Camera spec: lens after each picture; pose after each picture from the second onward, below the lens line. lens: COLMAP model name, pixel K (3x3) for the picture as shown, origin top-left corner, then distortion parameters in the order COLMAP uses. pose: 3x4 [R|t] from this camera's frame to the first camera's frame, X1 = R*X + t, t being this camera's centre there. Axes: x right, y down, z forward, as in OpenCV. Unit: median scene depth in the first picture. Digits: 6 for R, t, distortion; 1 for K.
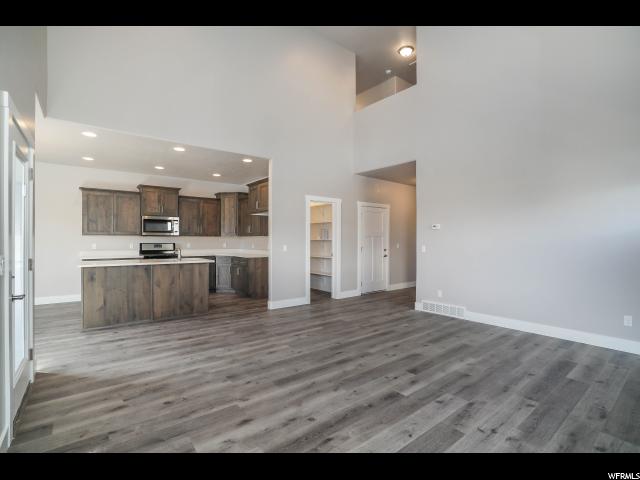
lens RADIAL K [[307.1, 0, 317.6], [0, 307.1, 240.9], [0, 0, 1]] dist [-0.057338, 0.024471]
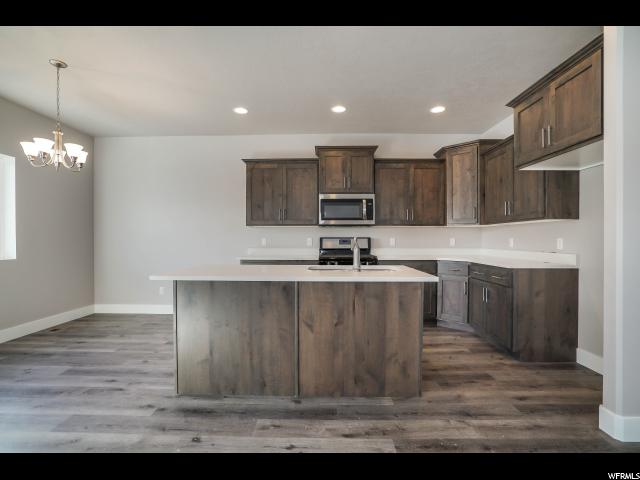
lens RADIAL K [[307.1, 0, 317.6], [0, 307.1, 240.9], [0, 0, 1]] dist [-0.057338, 0.024471]
pose [[0.774435, 0.000170, -0.632653, -0.183902], [-0.000176, 1.000000, 0.000053, 0.016551], [0.632653, 0.000070, 0.774435, 0.525586]]
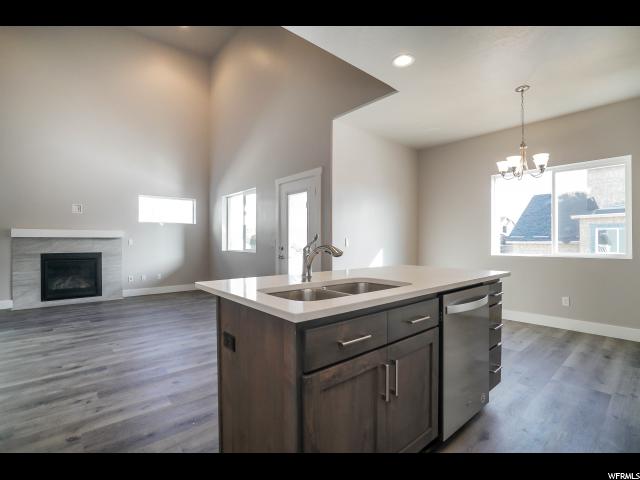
lens RADIAL K [[307.1, 0, 317.6], [0, 307.1, 240.9], [0, 0, 1]] dist [-0.057338, 0.024471]
pose [[-0.998995, -0.003604, -0.044678, -0.384408], [-0.003694, 0.999991, 0.001933, 0.017214], [0.044671, 0.002097, -0.999000, 1.129723]]
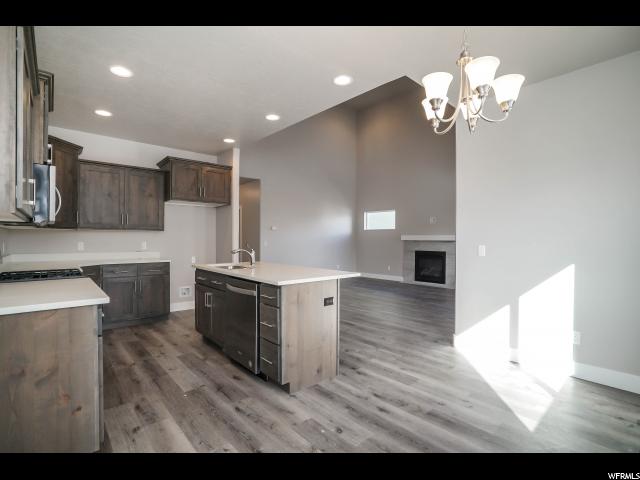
lens RADIAL K [[307.1, 0, 317.6], [0, 307.1, 240.9], [0, 0, 1]] dist [-0.057338, 0.024471]
pose [[-0.058608, -0.009811, 0.998233, -1.003470], [-0.000765, 0.999952, 0.009783, 0.000599], [-0.998281, -0.000190, -0.058613, 0.759276]]
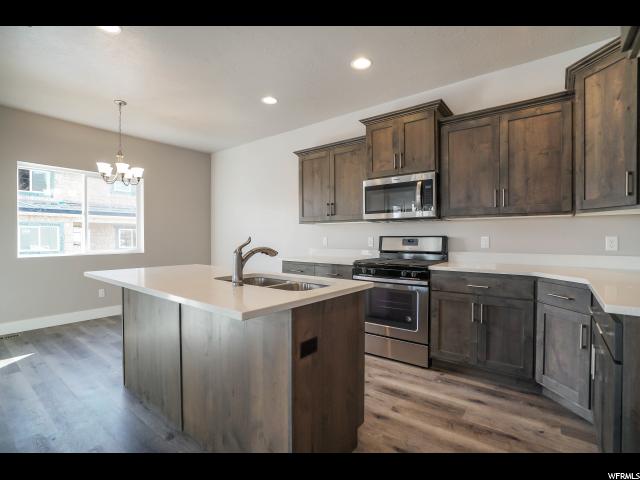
lens RADIAL K [[307.1, 0, 317.6], [0, 307.1, 240.9], [0, 0, 1]] dist [-0.057338, 0.024471]
pose [[0.238138, 0.006987, -0.971206, -0.113798], [-0.001869, 0.999976, 0.006735, 0.013725], [0.971230, 0.000212, 0.238145, 0.855952]]
